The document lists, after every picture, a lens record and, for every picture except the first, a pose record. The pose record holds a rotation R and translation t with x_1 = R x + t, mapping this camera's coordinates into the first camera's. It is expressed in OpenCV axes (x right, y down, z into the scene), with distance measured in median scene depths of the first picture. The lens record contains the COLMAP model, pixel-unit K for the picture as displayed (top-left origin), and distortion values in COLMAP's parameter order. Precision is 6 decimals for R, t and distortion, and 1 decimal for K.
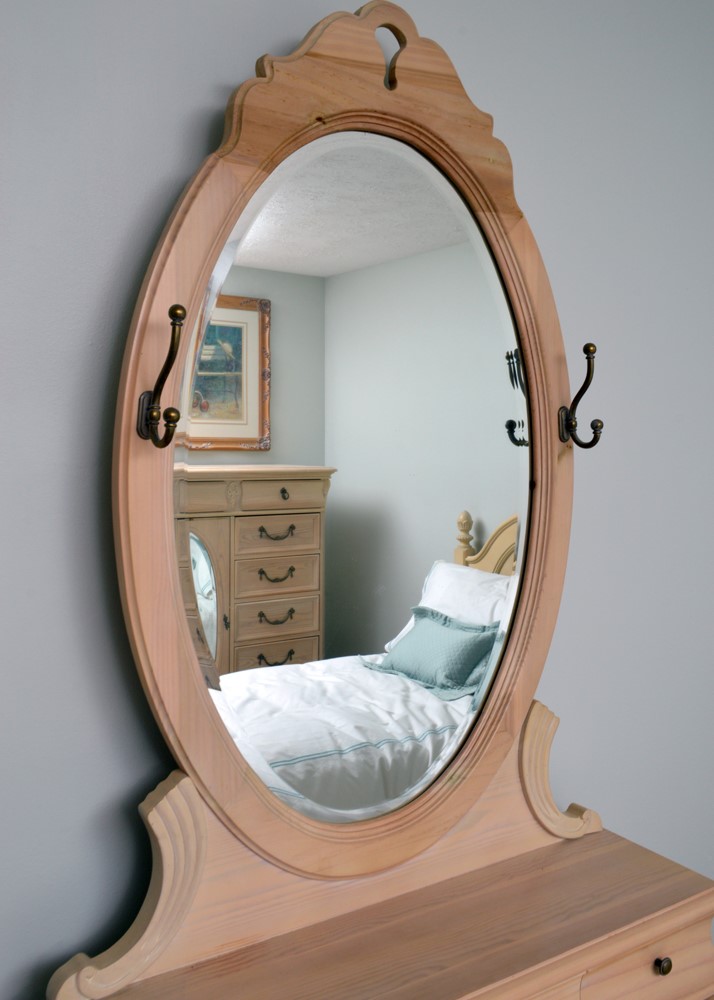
lens RADIAL K [[947.8, 0, 363.6], [0, 947.8, 509.6], [0, 0, 1]] dist [-0.024210, 0.000000]
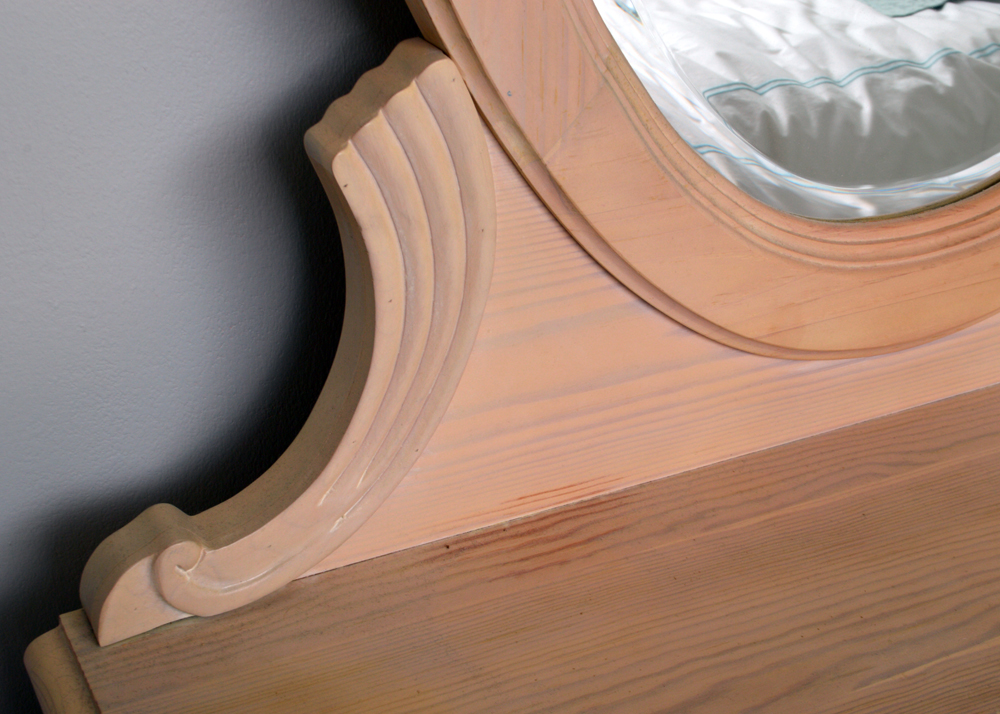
lens RADIAL K [[1518.1, 0, 508.9], [0, 1518.1, 354.9], [0, 0, 1]] dist [-0.009298, 0.000000]
pose [[0.994135, 0.067985, -0.084102, -0.096382], [-0.029779, 0.919714, 0.391457, 0.145052], [0.103963, -0.386657, 0.916345, 0.401910]]
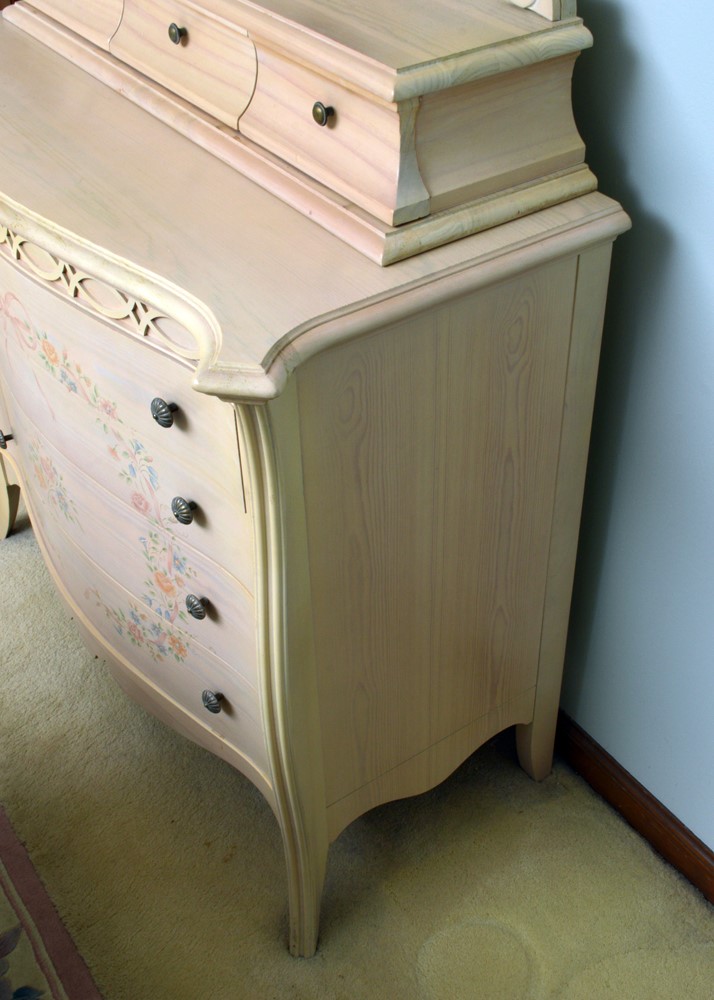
lens RADIAL K [[1231.2, 0, 359.1], [0, 1231.2, 497.5], [0, 0, 1]] dist [-0.019074, 0.000000]
pose [[0.005032, 0.609549, -0.792732, 1.342137], [-0.080498, 0.790417, 0.607257, 0.120167], [0.996742, 0.060758, 0.053045, 1.015836]]
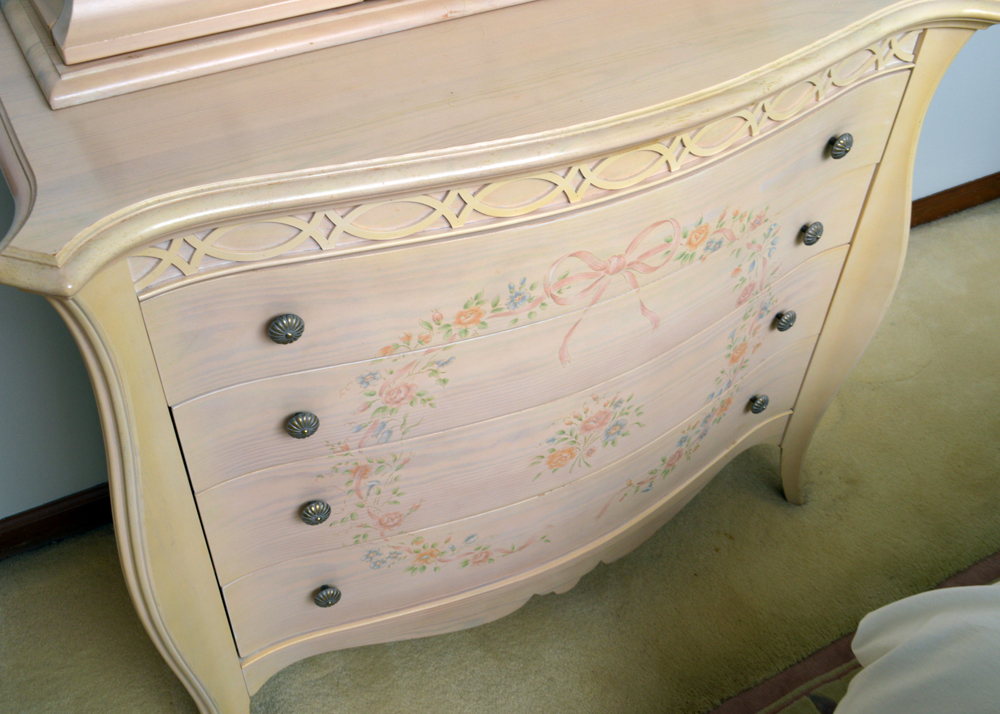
lens RADIAL K [[1004.6, 0, 500.3], [0, 1004.6, 356.9], [0, 0, 1]] dist [-0.025422, 0.000000]
pose [[0.997175, 0.056591, -0.049385, 0.179577], [-0.014801, 0.792669, 0.609472, 0.291224], [0.073636, -0.607020, 0.791268, -0.030123]]
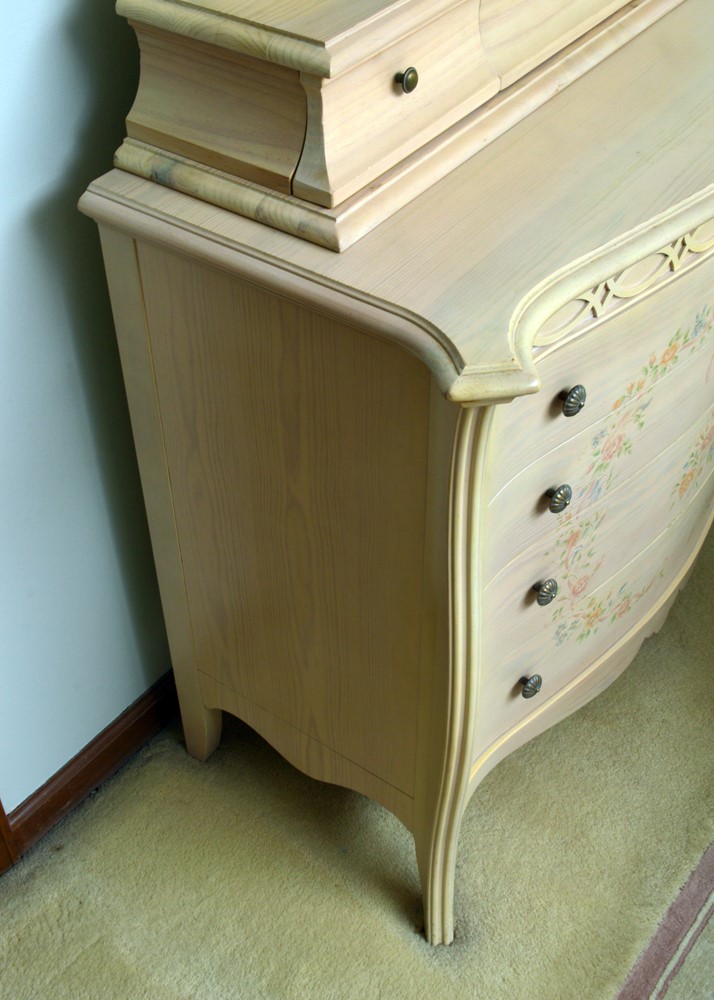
lens RADIAL K [[1250.4, 0, 360.5], [0, 1250.4, 498.6], [0, 0, 1]] dist [-0.032283, 0.000000]
pose [[0.941678, -0.252749, 0.222173, -0.428998], [0.066760, 0.787406, 0.612809, 0.173382], [-0.329827, -0.562236, 0.758356, -0.179585]]
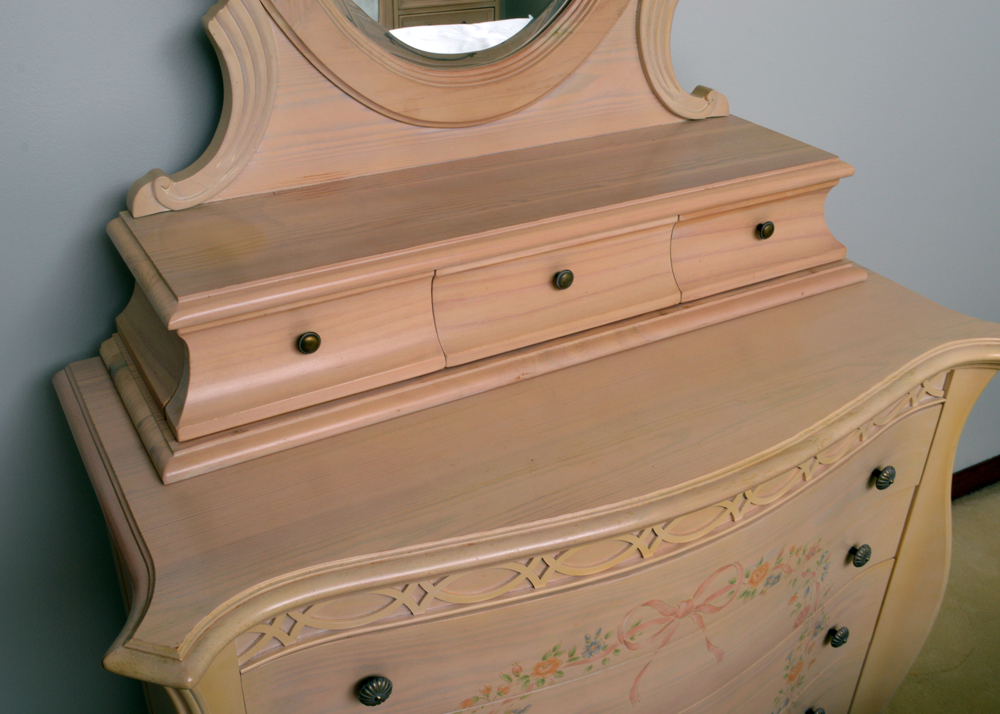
lens RADIAL K [[1004.6, 0, 499.9], [0, 1004.6, 357.6], [0, 0, 1]] dist [-0.025422, 0.000000]
pose [[0.997520, 0.032578, -0.062391, 0.115732], [-0.004108, 0.911868, 0.410462, 0.183067], [0.070264, -0.409188, 0.909741, -0.023197]]
